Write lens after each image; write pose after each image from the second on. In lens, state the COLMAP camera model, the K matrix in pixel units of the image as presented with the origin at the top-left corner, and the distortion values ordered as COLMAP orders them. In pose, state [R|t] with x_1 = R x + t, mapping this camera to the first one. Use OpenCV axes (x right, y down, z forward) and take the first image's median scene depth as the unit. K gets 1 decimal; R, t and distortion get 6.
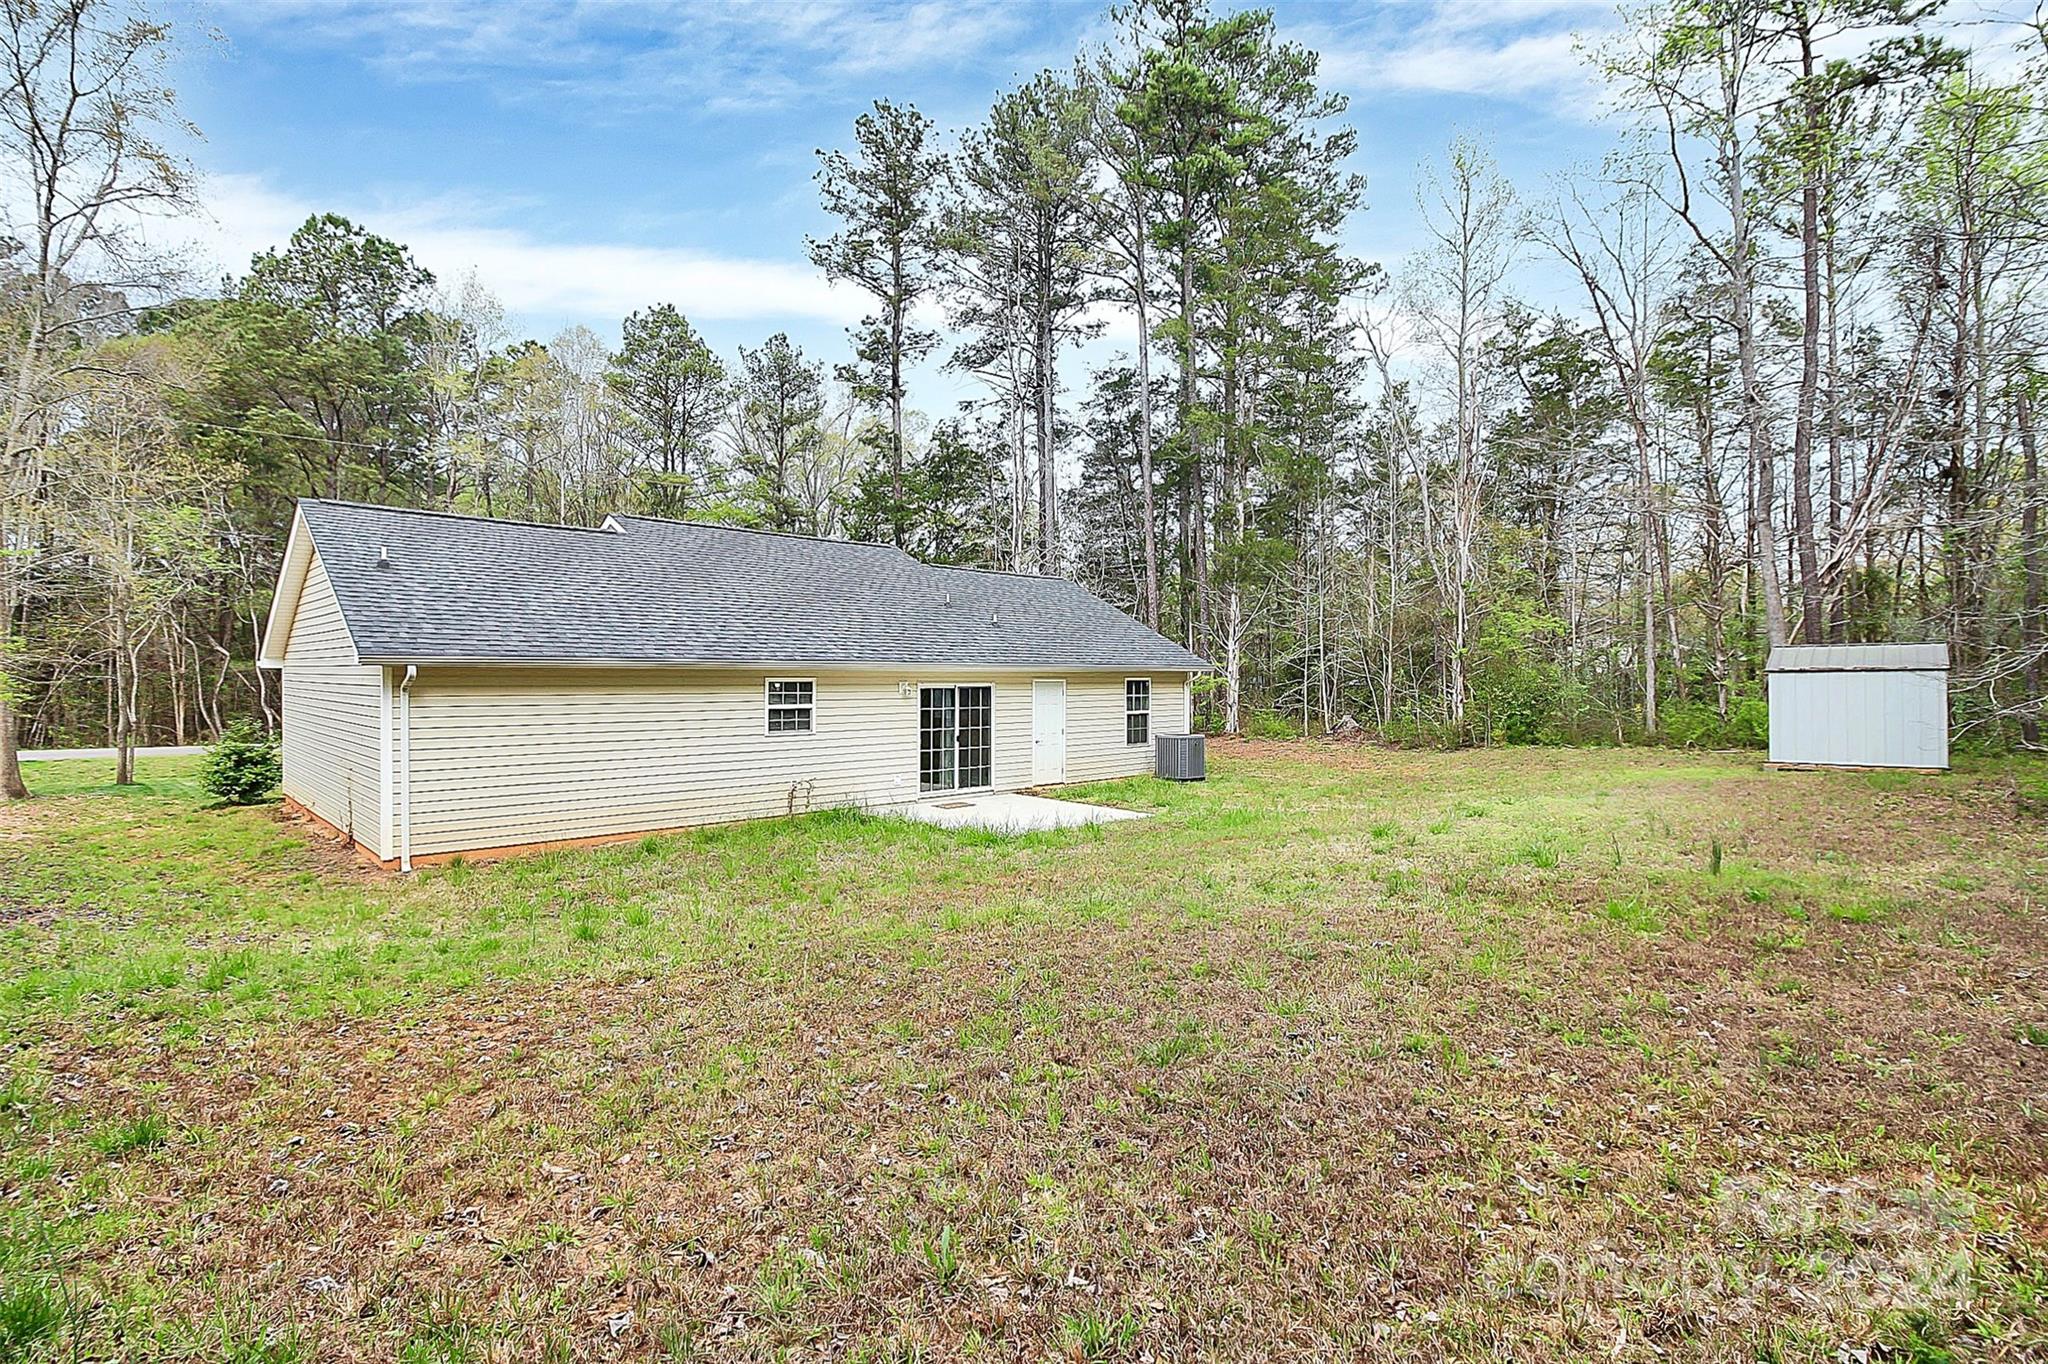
lens RADIAL K [[958.6, 0, 1026.1], [0, 958.6, 663.8], [0, 0, 1]] dist [-0.000316, -0.008367]
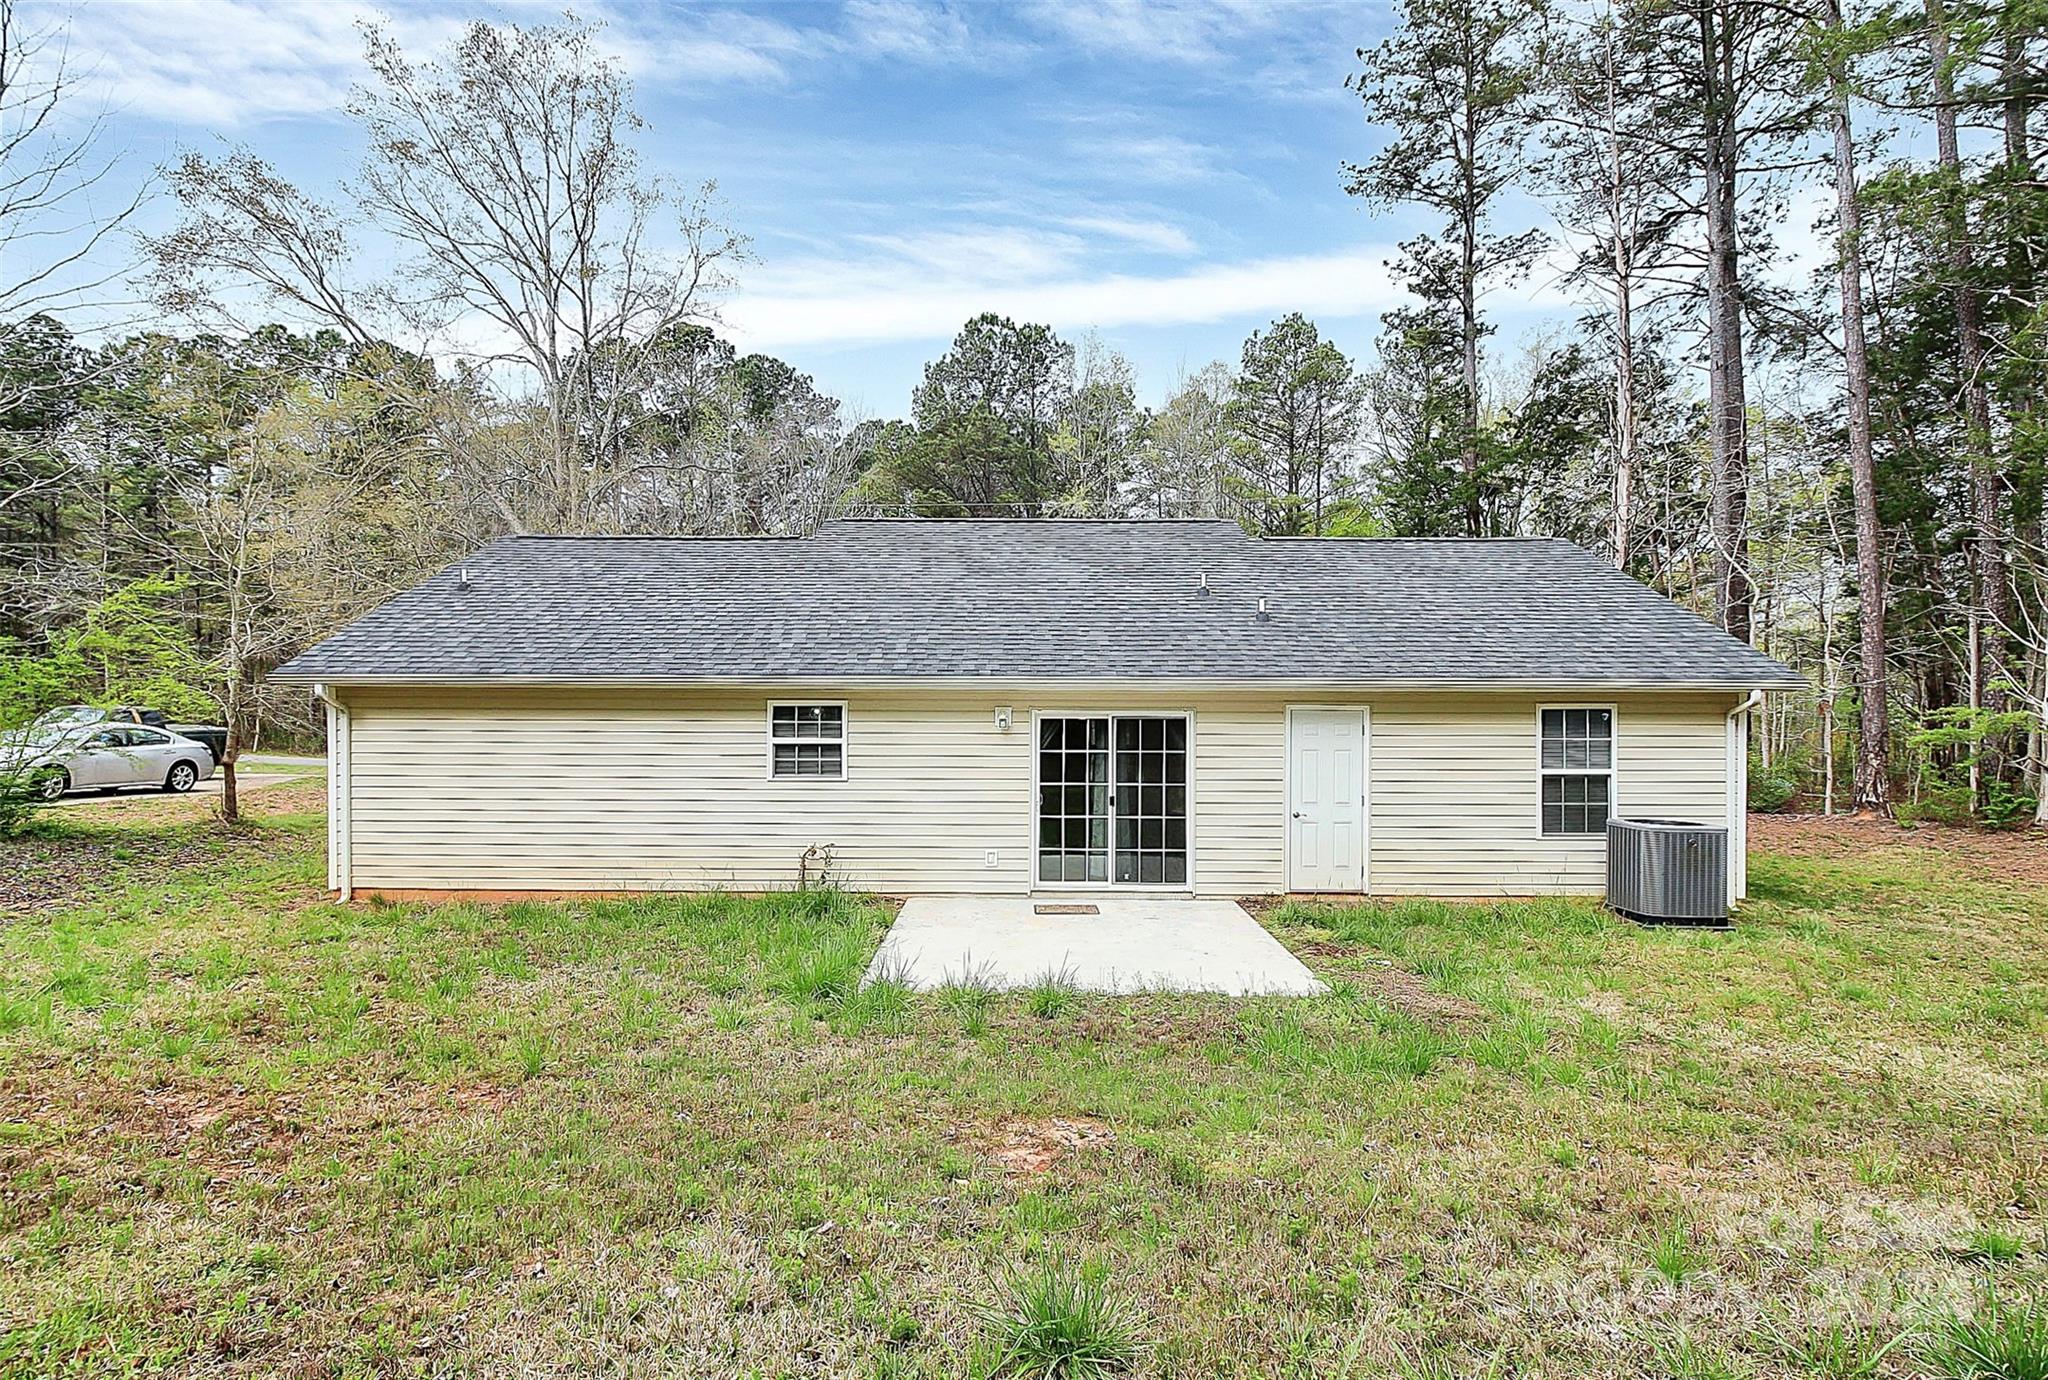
lens RADIAL K [[944.2, 0, 1024.0], [0, 944.2, 705.5], [0, 0, 1]] dist [0.002374, 0.000045]
pose [[0.711049, -0.001116, -0.703141, 0.311780], [0.005175, 0.999980, 0.003646, 0.014162], [0.703123, -0.006232, 0.711041, 0.525924]]
